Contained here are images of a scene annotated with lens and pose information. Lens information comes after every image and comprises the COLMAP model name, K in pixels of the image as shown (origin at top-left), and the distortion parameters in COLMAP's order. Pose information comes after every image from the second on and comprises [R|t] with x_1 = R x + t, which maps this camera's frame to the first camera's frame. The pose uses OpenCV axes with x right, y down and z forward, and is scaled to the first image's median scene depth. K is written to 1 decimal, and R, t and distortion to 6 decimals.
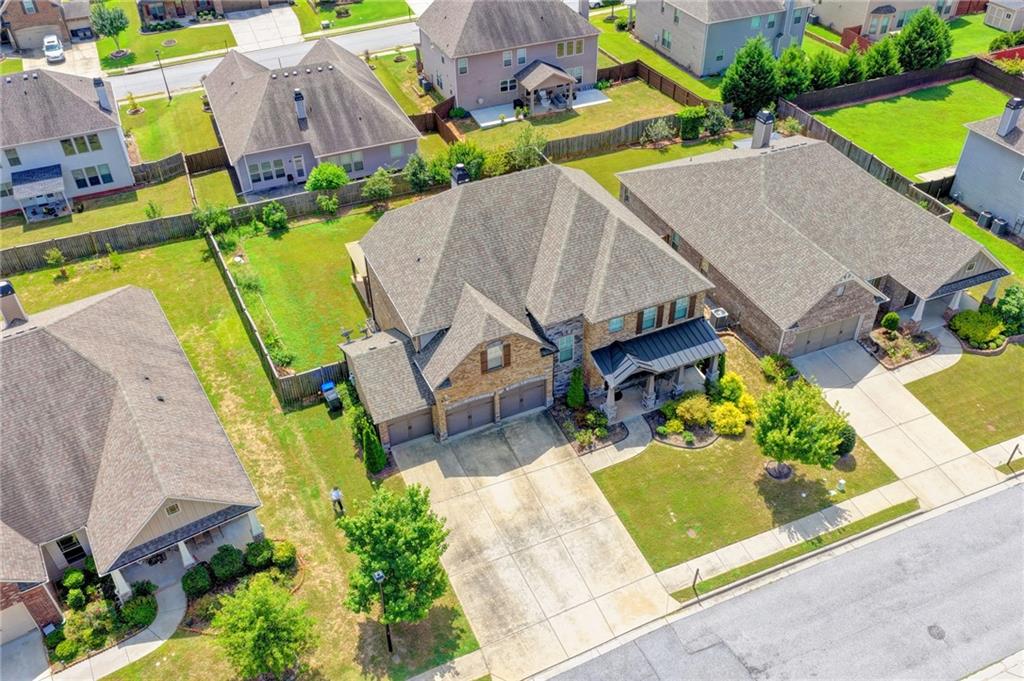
lens RADIAL K [[850.4, 0, 507.0], [0, 850.4, 340.2], [0, 0, 1]] dist [-0.010845, 0.032010]
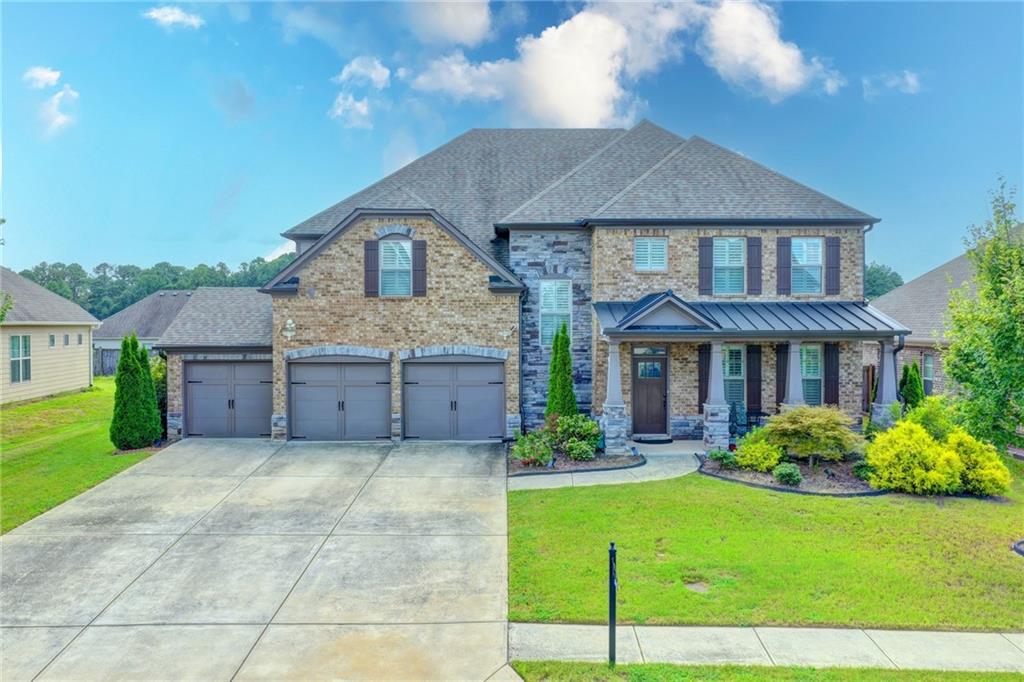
lens RADIAL K [[850.4, 0, 511.5], [0, 850.4, 340.1], [0, 0, 1]] dist [-0.010845, 0.032010]
pose [[0.915315, 0.023888, -0.402031, 0.260490], [-0.261922, 0.793605, -0.549170, 0.321907], [0.305935, 0.607964, 0.732655, 0.657869]]
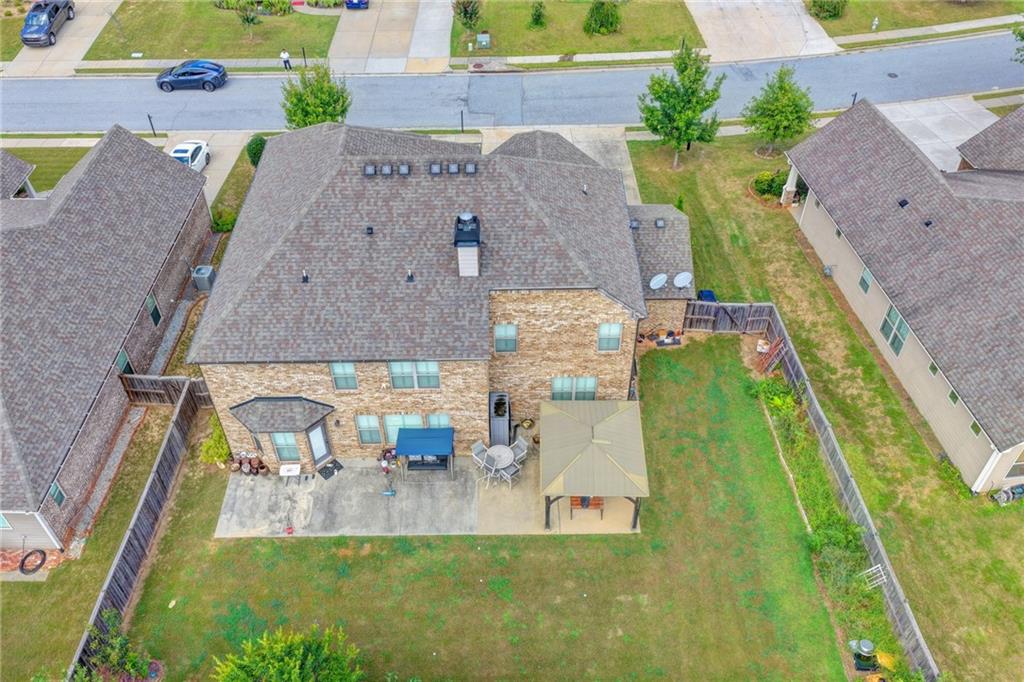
lens RADIAL K [[850.4, 0, 511.2], [0, 850.4, 338.8], [0, 0, 1]] dist [-0.010845, 0.032010]
pose [[-0.915502, -0.258689, 0.308117, -0.316858], [0.270659, 0.170602, 0.947438, -0.816962], [-0.297657, 0.950776, -0.086170, 1.244640]]
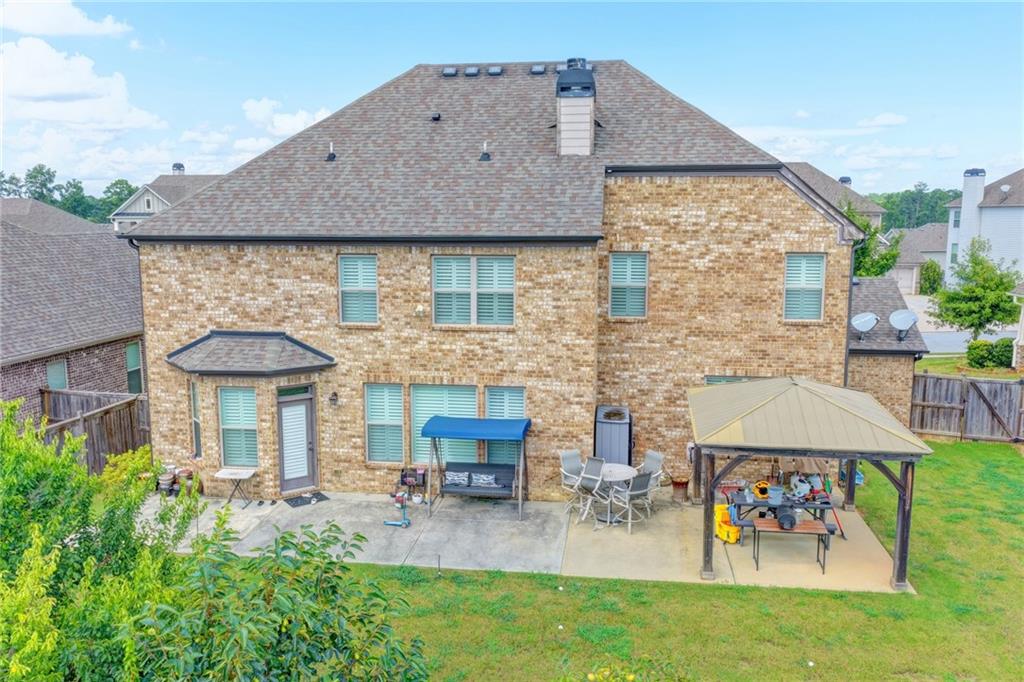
lens RADIAL K [[850.4, 0, 511.7], [0, 850.4, 338.7], [0, 0, 1]] dist [-0.010845, 0.032010]
pose [[-0.849485, -0.058997, 0.524304, -0.272317], [0.342898, 0.693516, 0.633606, -0.419089], [-0.400994, 0.718021, -0.568902, 1.477423]]
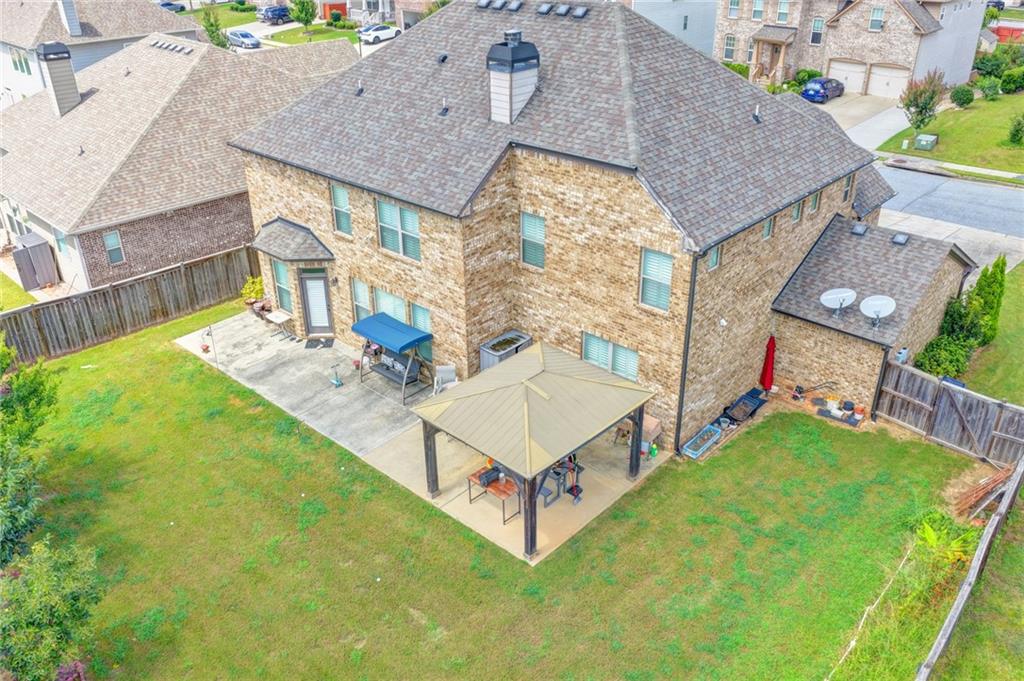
lens RADIAL K [[850.4, 0, 509.3], [0, 850.4, 337.9], [0, 0, 1]] dist [-0.010845, 0.032010]
pose [[-0.394903, -0.410449, 0.821939, -0.529107], [0.587650, 0.574850, 0.569399, -0.405127], [-0.706201, 0.707869, 0.014190, 1.228161]]
